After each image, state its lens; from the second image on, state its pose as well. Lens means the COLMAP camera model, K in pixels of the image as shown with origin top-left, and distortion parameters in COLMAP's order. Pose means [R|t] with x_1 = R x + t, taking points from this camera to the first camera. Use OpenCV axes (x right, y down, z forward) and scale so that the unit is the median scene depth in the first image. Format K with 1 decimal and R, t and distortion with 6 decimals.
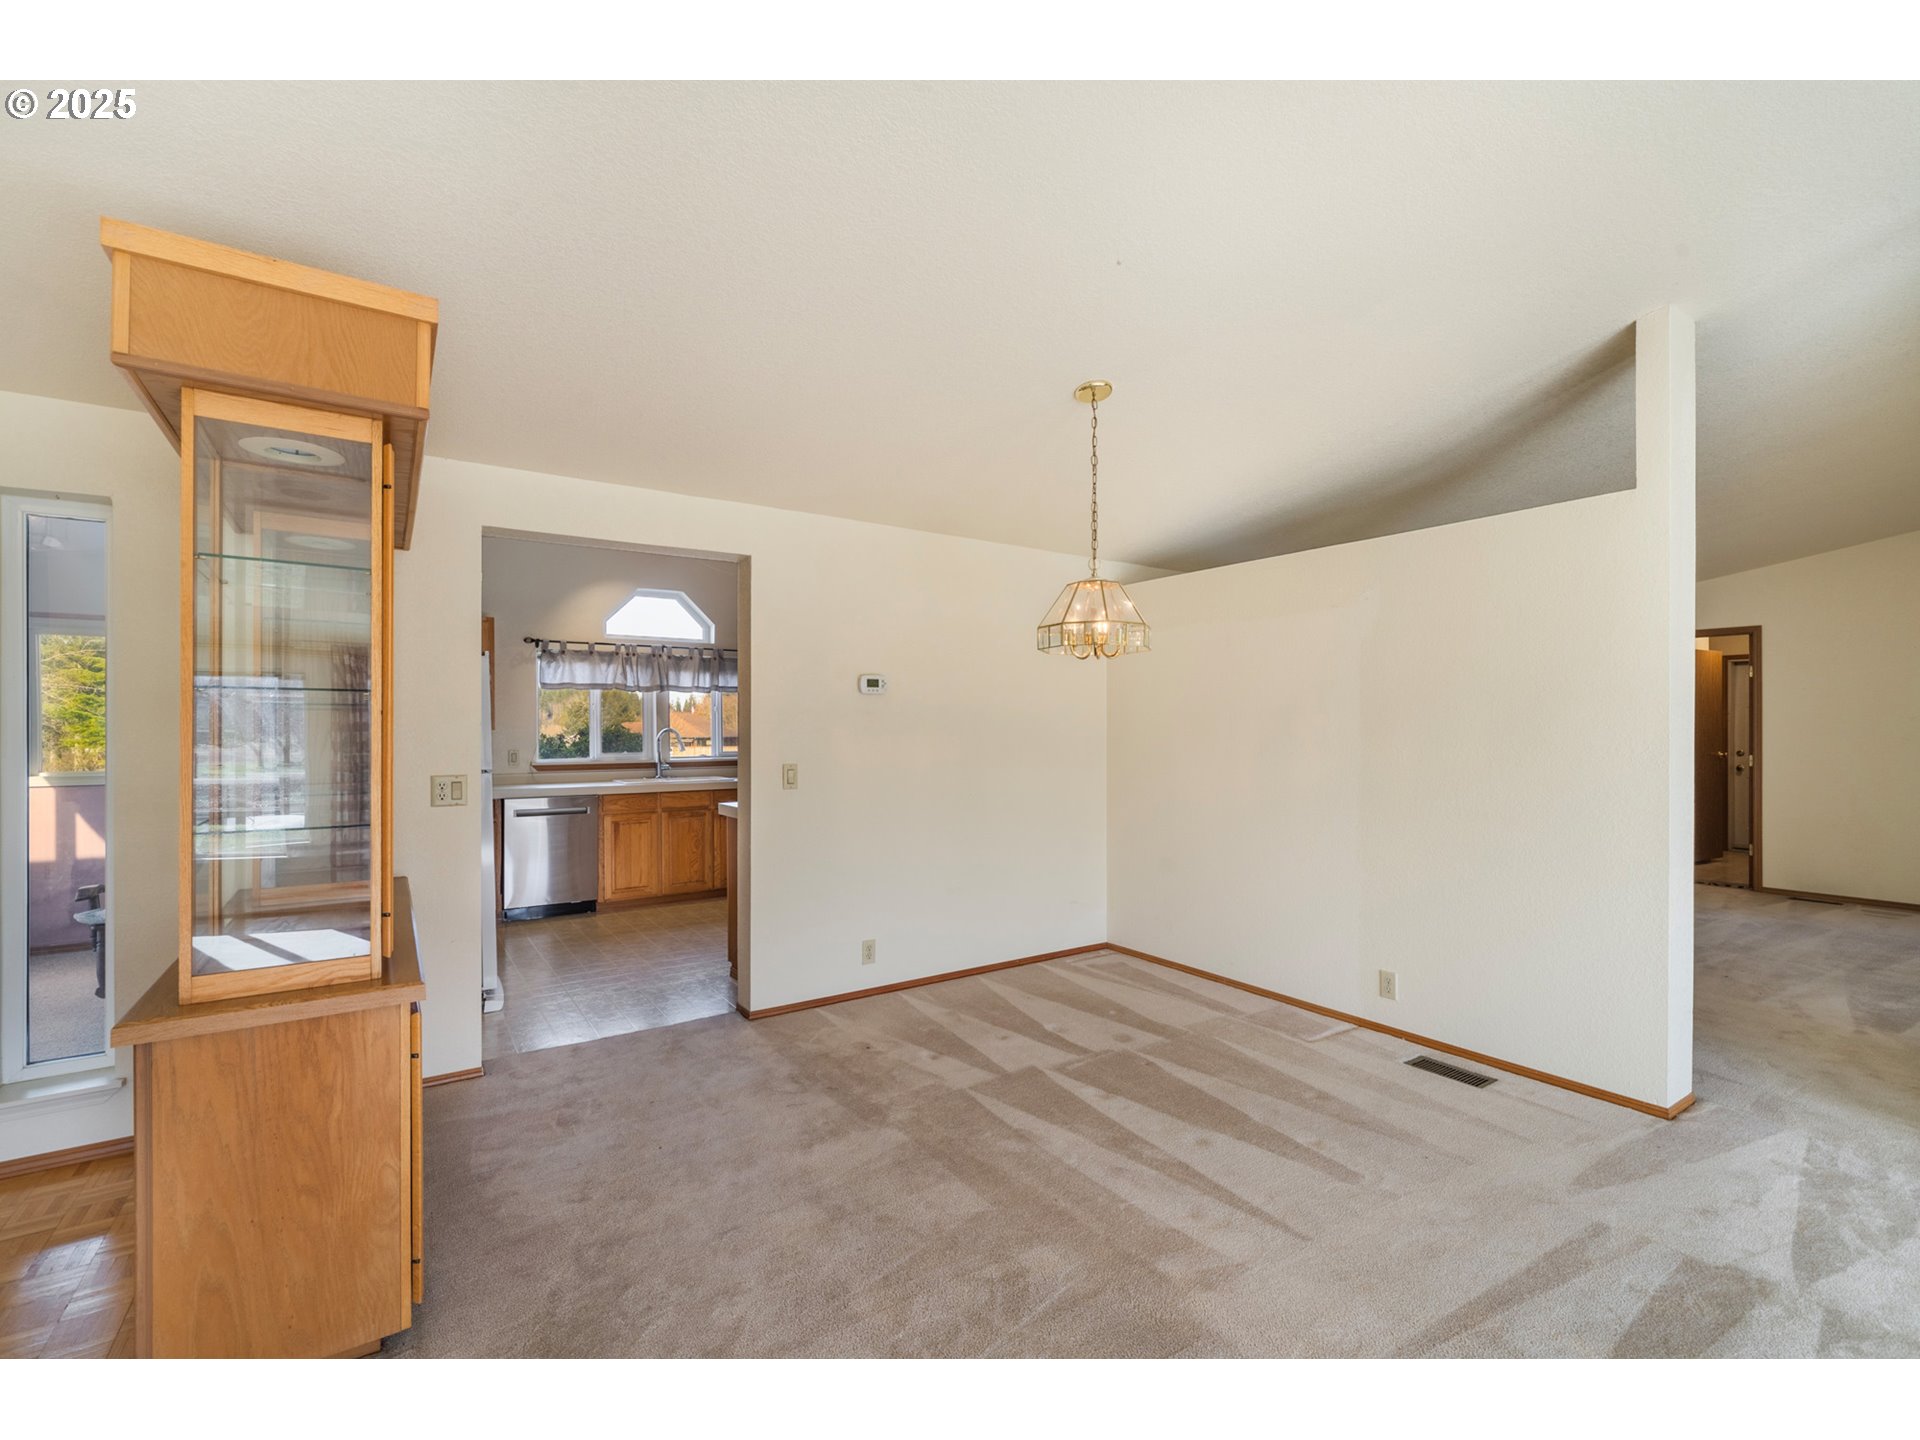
lens RADIAL K [[836.2, 0, 946.0], [0, 836.2, 729.7], [0, 0, 1]] dist [-0.001573, 0.000847]
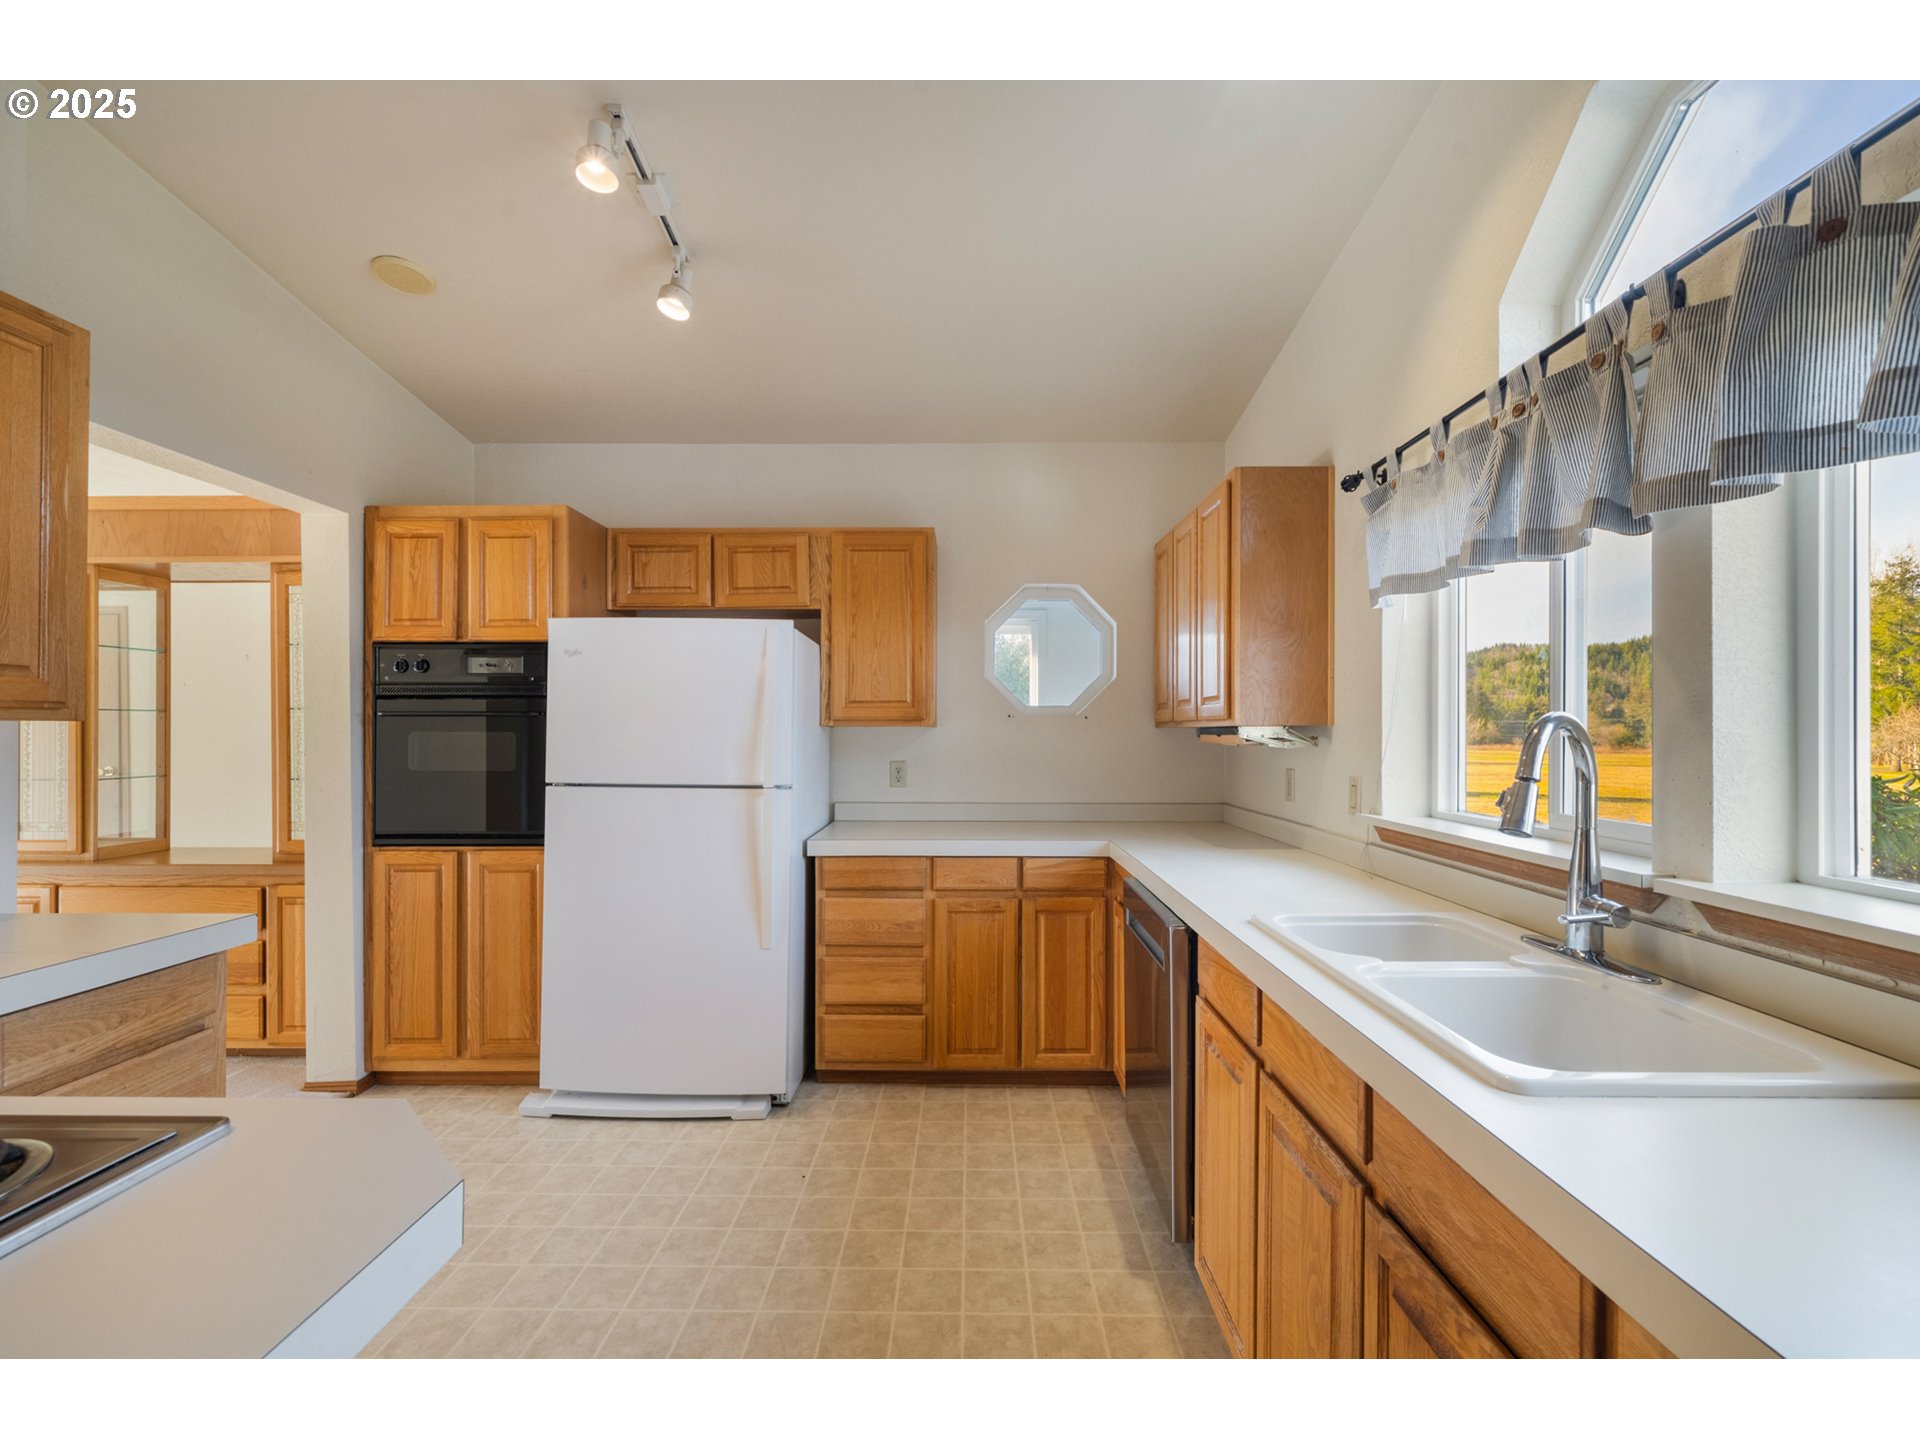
lens RADIAL K [[836.2, 0, 949.3], [0, 836.2, 730.4], [0, 0, 1]] dist [-0.001573, 0.000847]
pose [[-0.535154, -0.000490, -0.844755, -0.085985], [-0.001132, 0.999999, 0.000137, 0.002617], [0.844754, 0.001029, -0.535154, 0.998366]]
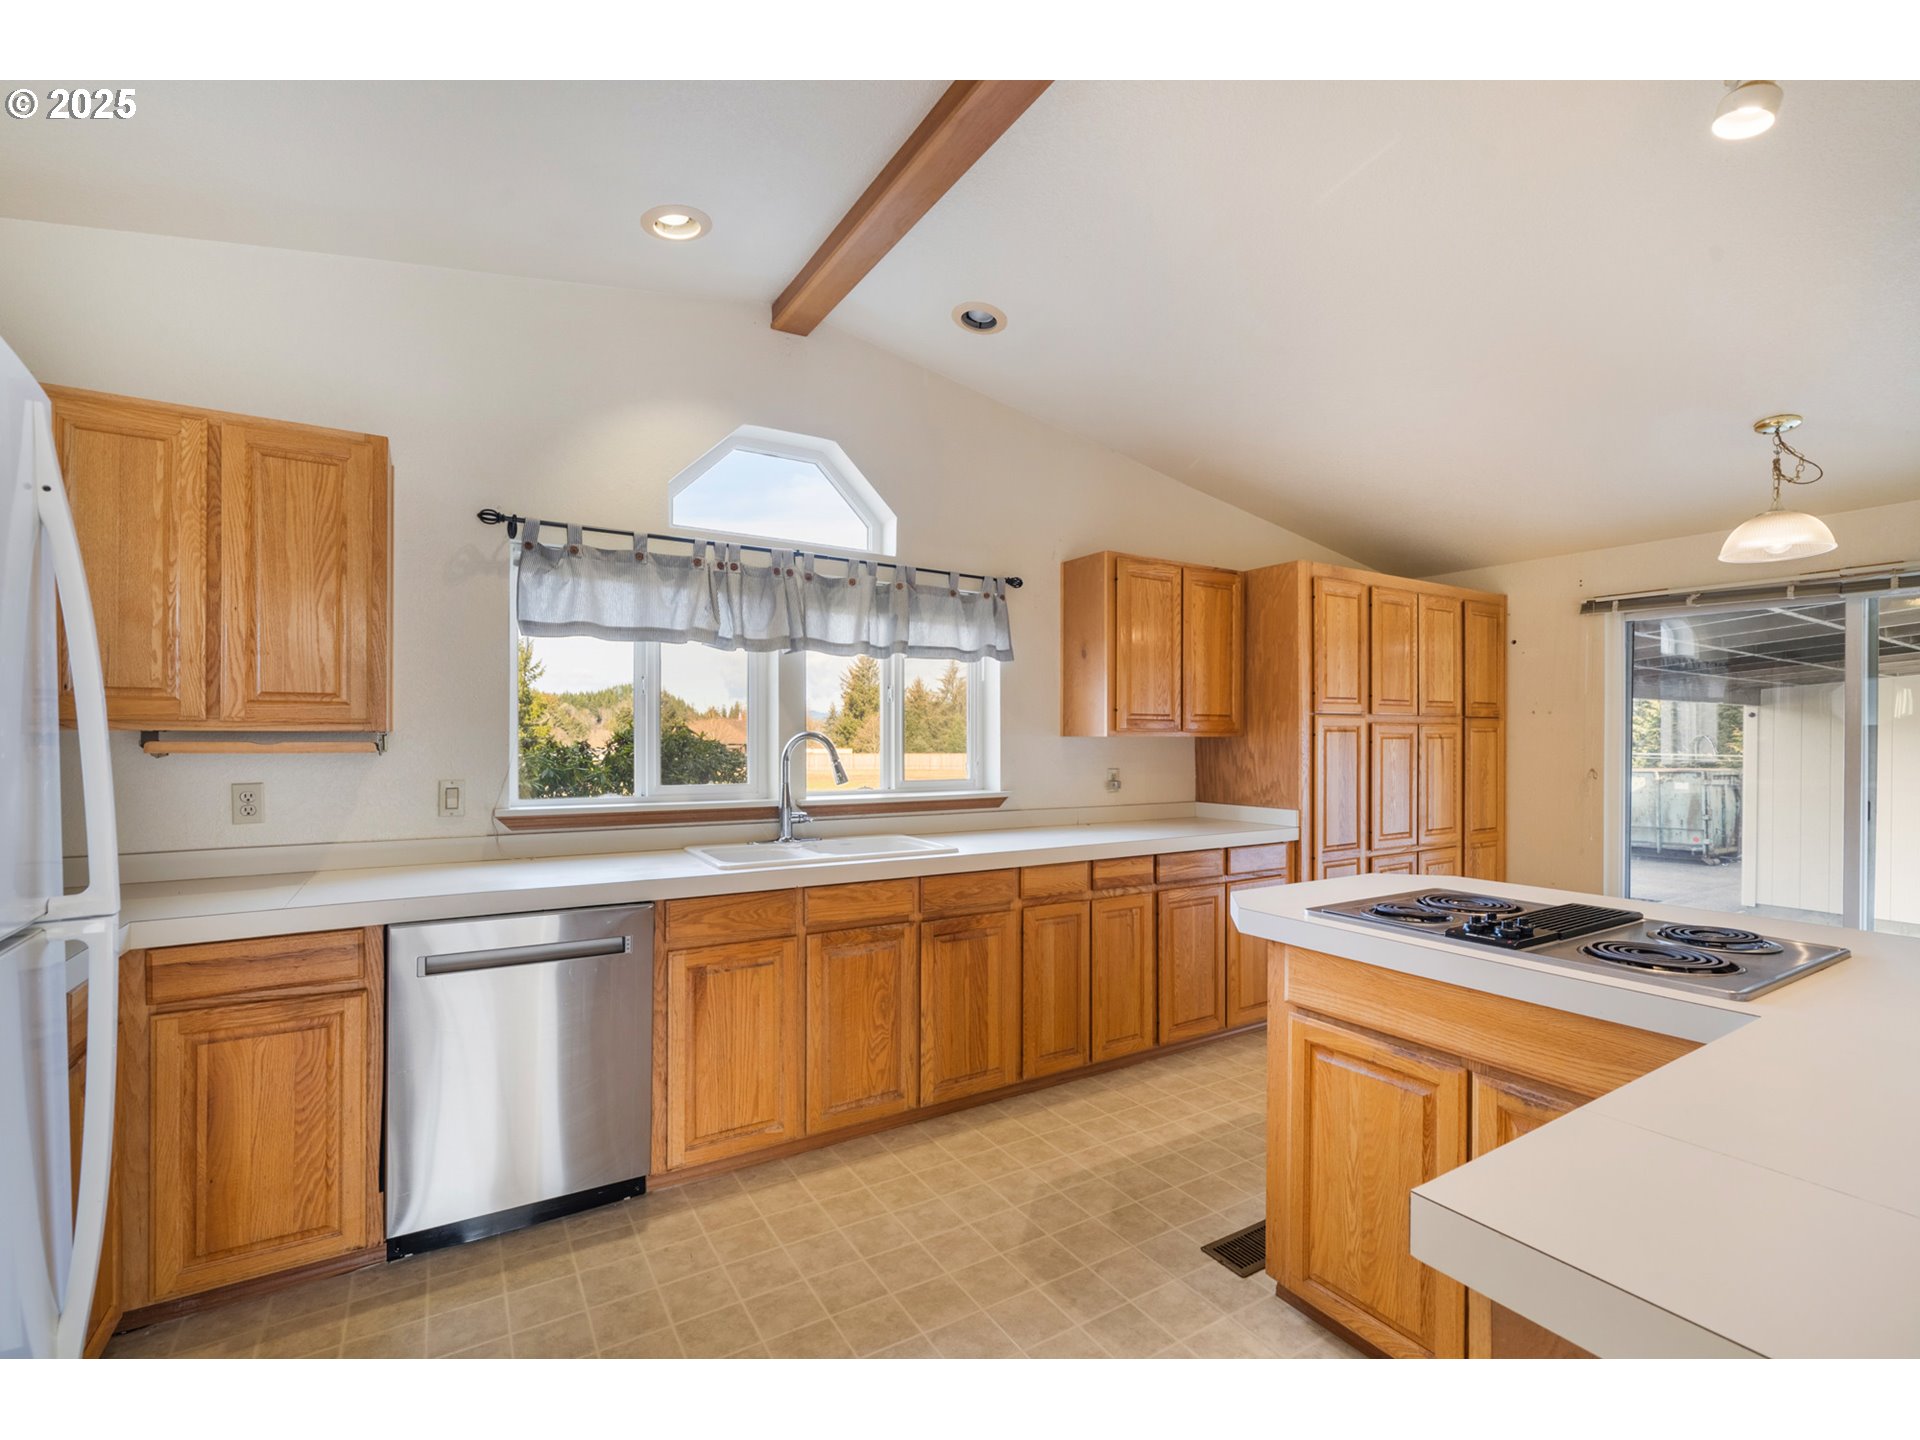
lens RADIAL K [[836.2, 0, 978.3], [0, 836.2, 736.3], [0, 0, 1]] dist [-0.001573, 0.000847]
pose [[0.999829, 0.008106, -0.016641, -0.237354], [-0.008141, 0.999965, -0.002011, 0.000771], [0.016624, 0.002147, 0.999860, 0.561723]]
